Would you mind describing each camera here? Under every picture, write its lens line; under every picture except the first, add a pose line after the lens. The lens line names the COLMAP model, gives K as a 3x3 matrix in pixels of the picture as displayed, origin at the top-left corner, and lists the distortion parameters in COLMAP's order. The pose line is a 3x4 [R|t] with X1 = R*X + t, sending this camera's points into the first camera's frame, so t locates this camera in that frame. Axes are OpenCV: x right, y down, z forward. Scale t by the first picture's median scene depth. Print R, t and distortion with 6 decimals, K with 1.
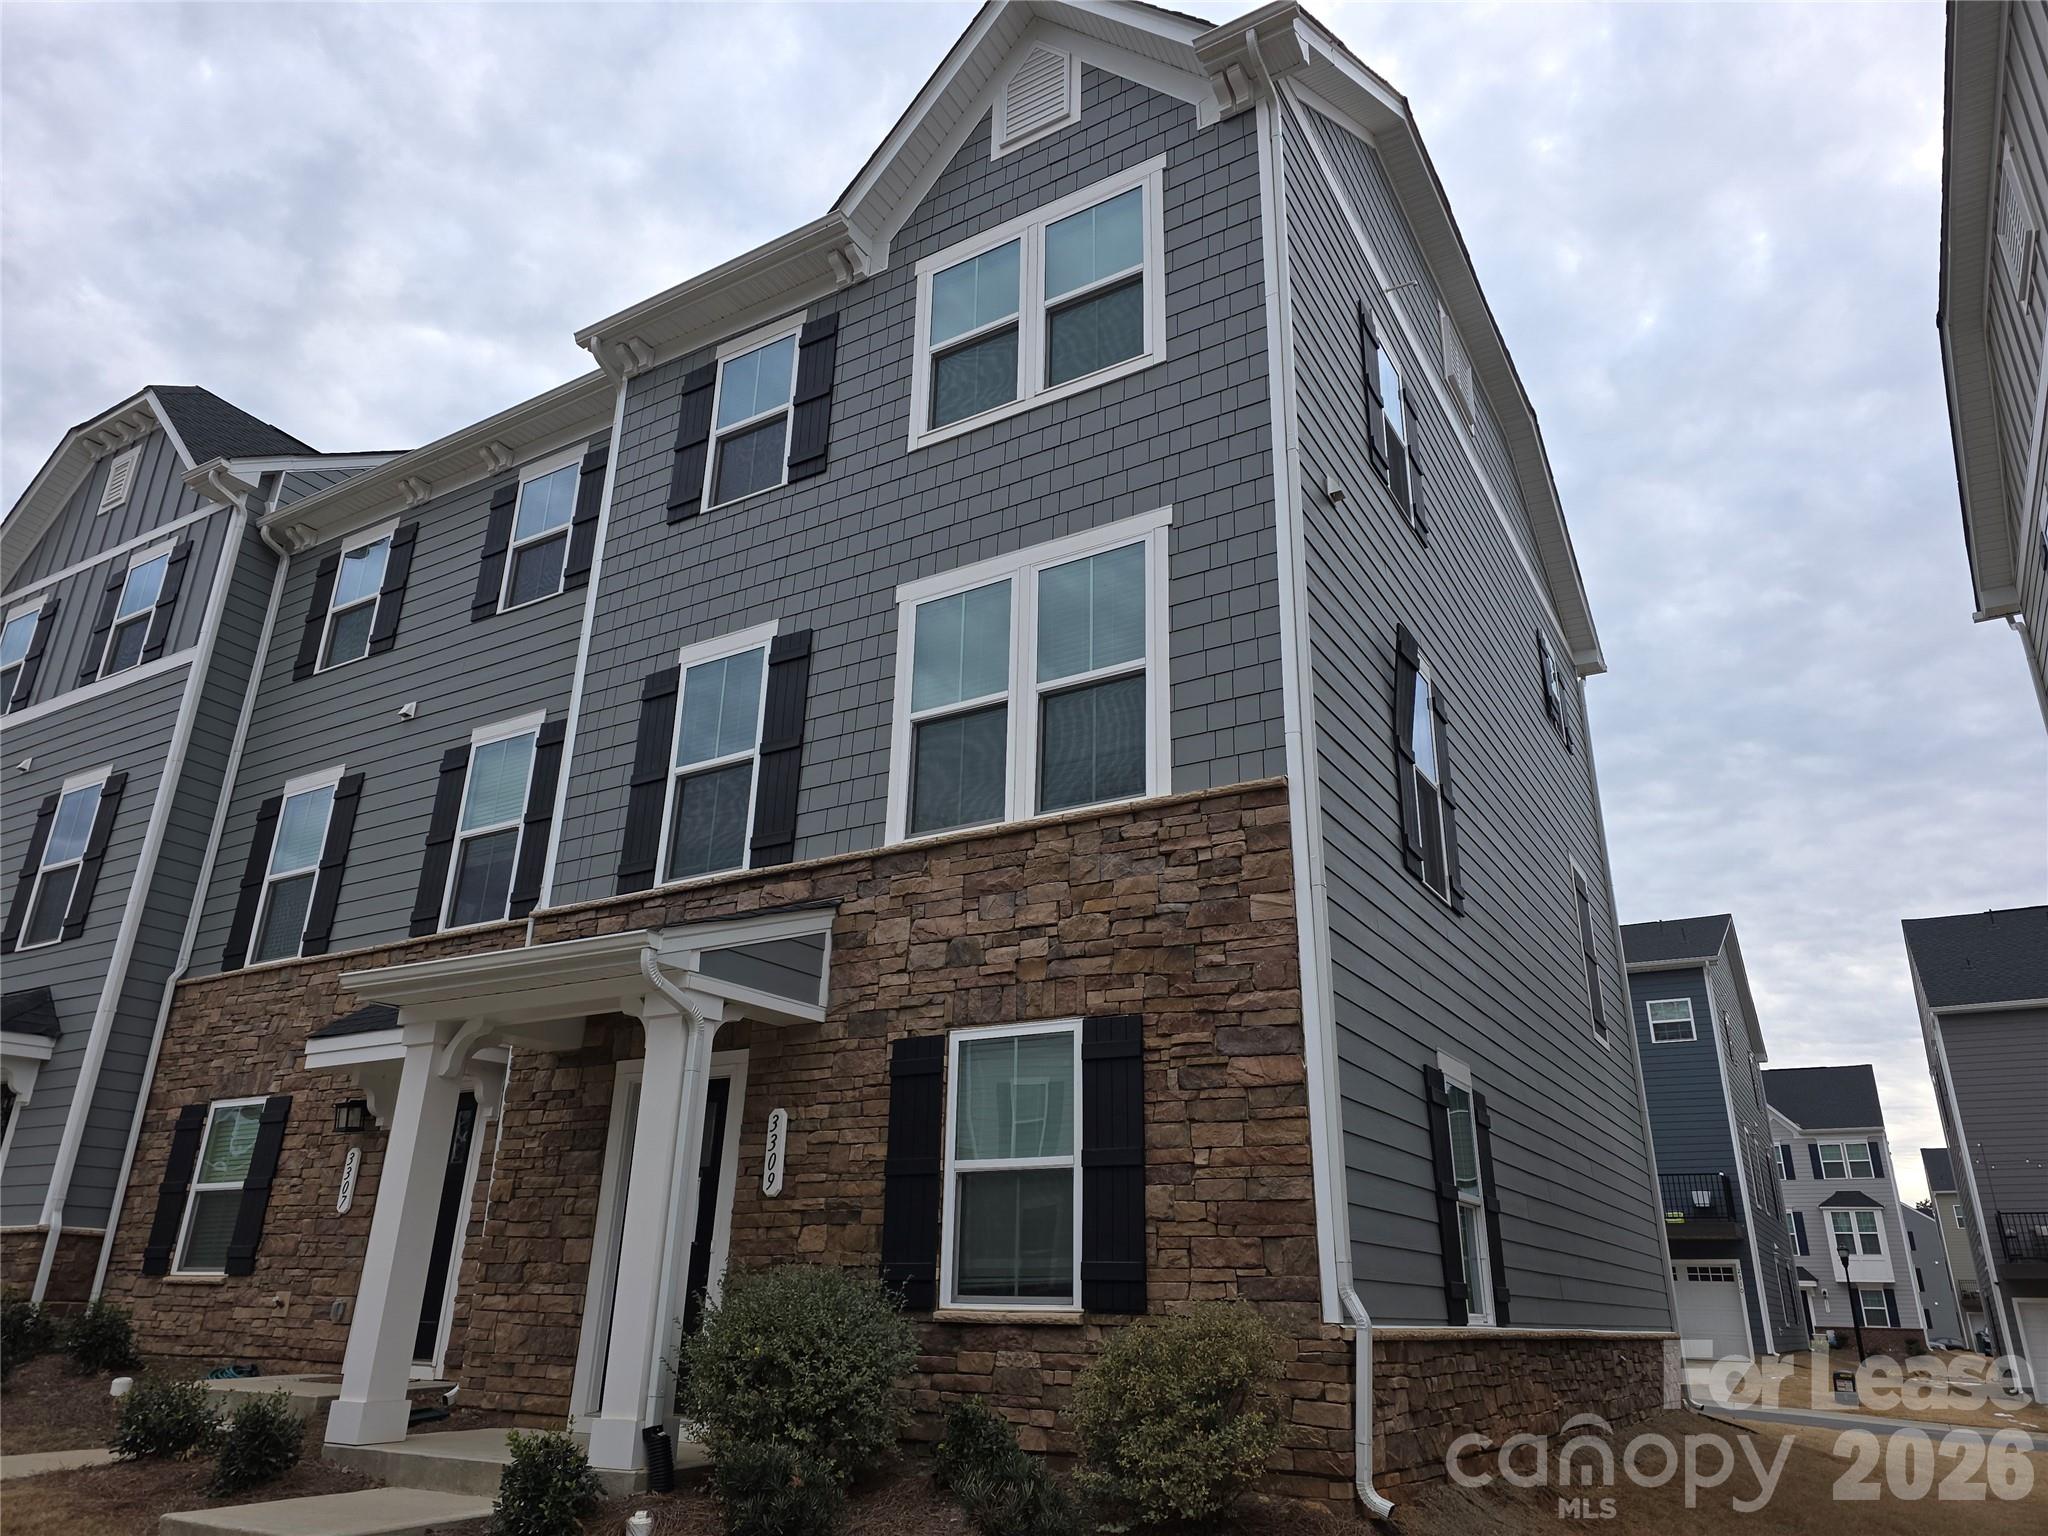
lens RADIAL K [[1366.9, 0, 1026.6], [0, 1366.9, 754.8], [0, 0, 1]] dist [0.038436, -0.026000]
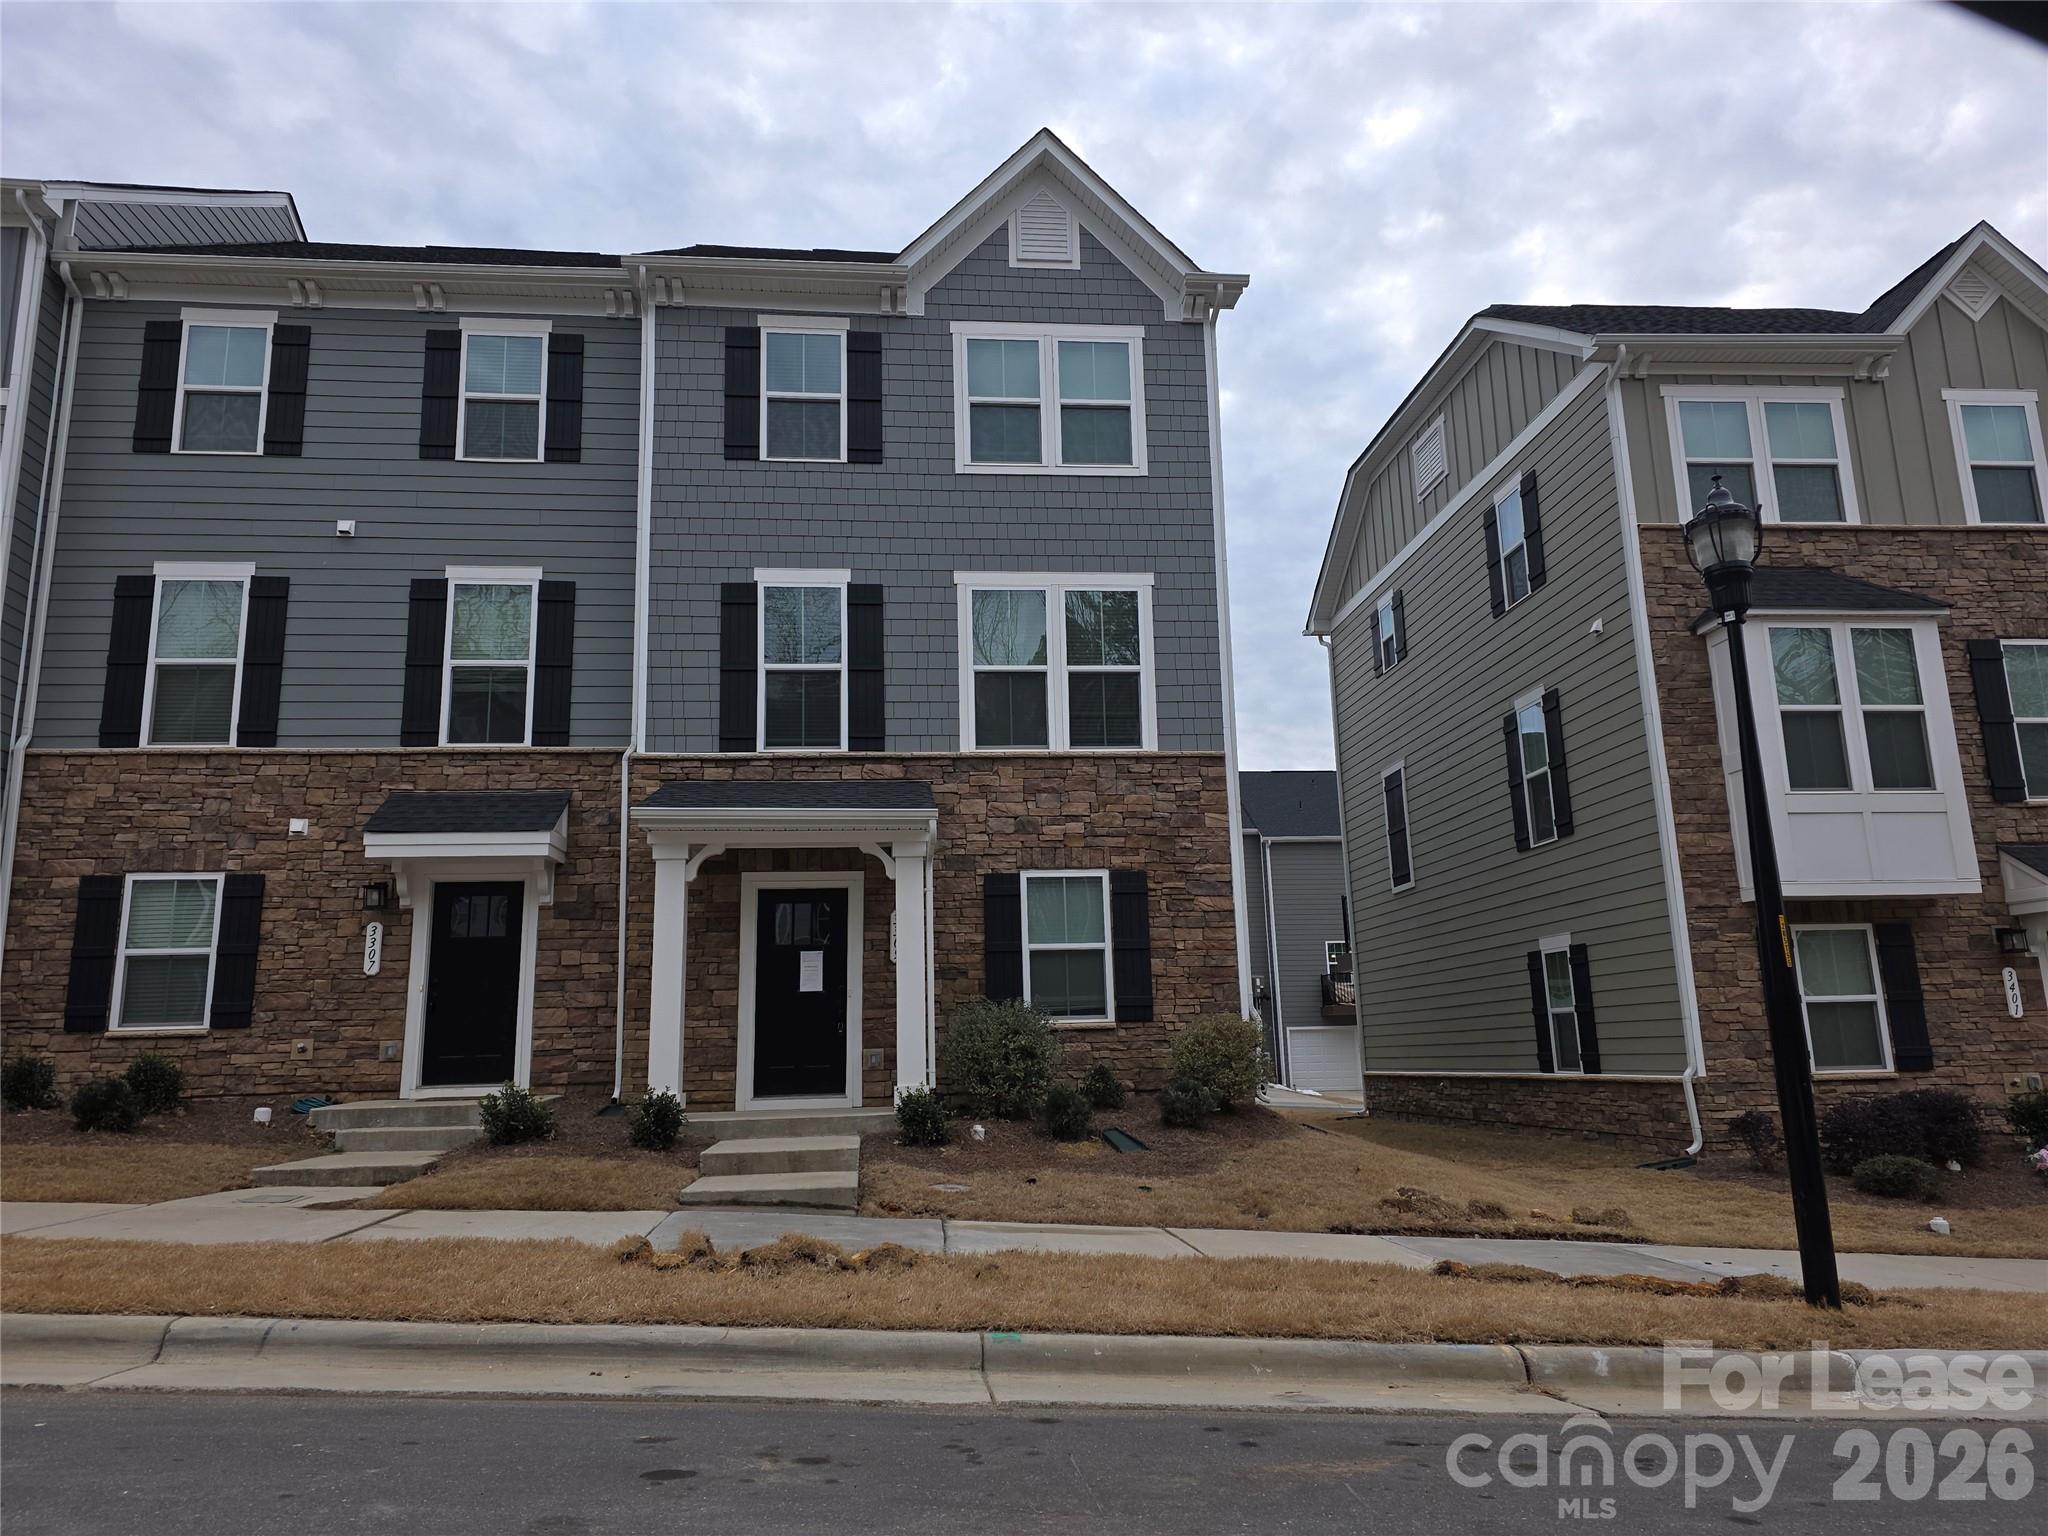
lens RADIAL K [[1366.9, 0, 1029.6], [0, 1366.9, 777.5], [0, 0, 1]] dist [0.038436, -0.026000]
pose [[0.797904, 0.080423, 0.597396, -0.898929], [-0.187278, 0.975089, 0.118866, -0.096724], [-0.572954, -0.206723, 0.793088, -0.275488]]
